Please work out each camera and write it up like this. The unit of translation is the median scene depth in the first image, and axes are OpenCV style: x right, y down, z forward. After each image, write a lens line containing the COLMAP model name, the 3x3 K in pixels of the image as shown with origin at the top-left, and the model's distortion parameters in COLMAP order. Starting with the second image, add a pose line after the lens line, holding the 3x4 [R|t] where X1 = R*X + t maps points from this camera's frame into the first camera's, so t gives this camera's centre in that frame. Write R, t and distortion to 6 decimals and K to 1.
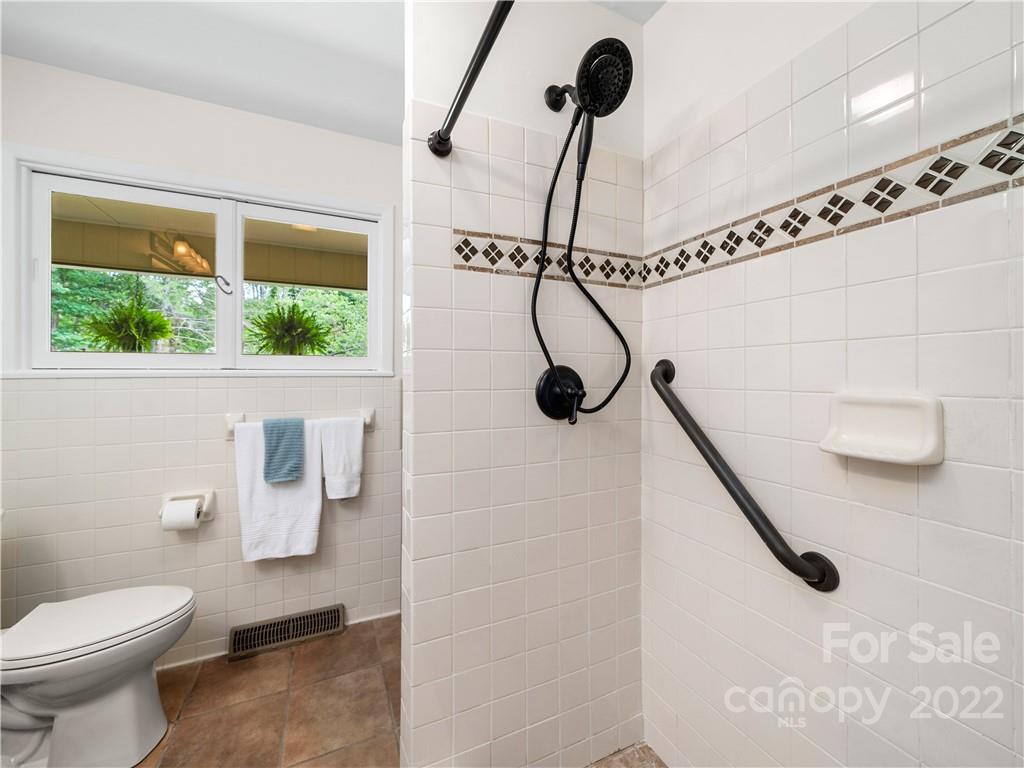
lens RADIAL K [[407.9, 0, 512.7], [0, 407.9, 376.9], [0, 0, 1]] dist [0.004615, -0.000416]
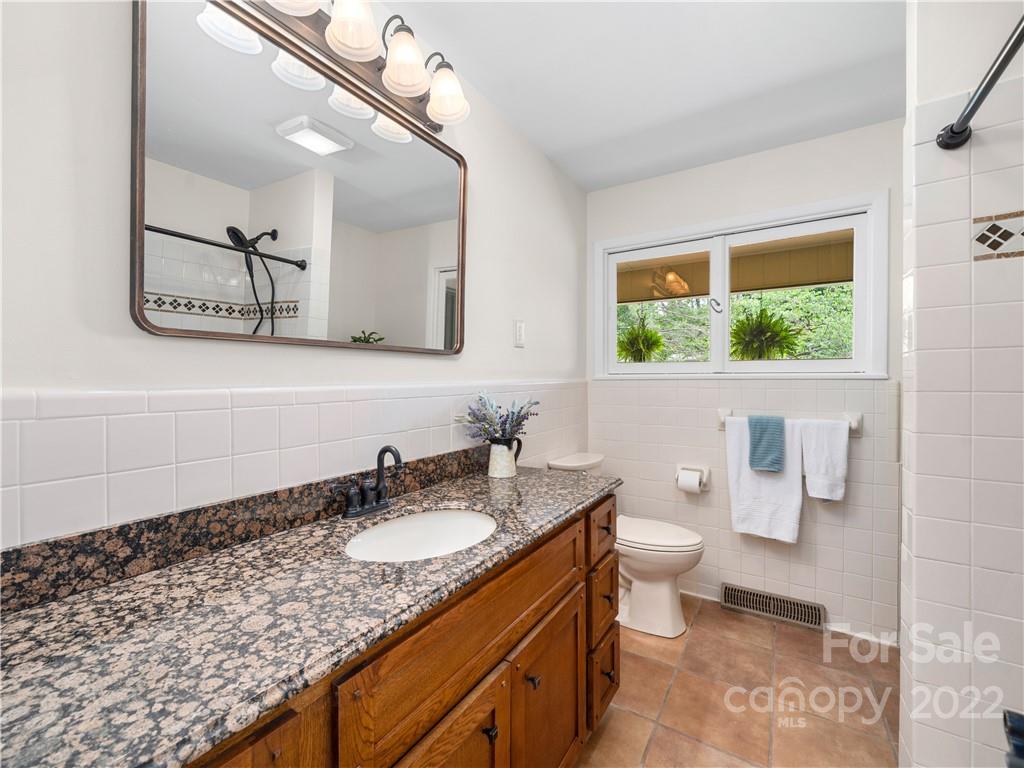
lens RADIAL K [[438.9, 0, 510.8], [0, 438.9, 380.7], [0, 0, 1]] dist [0.003908, -0.000490]
pose [[0.550908, 0.000954, -0.834566, 0.069103], [-0.003622, 0.999993, -0.001248, 0.008303], [0.834558, 0.003710, 0.550907, -0.266744]]
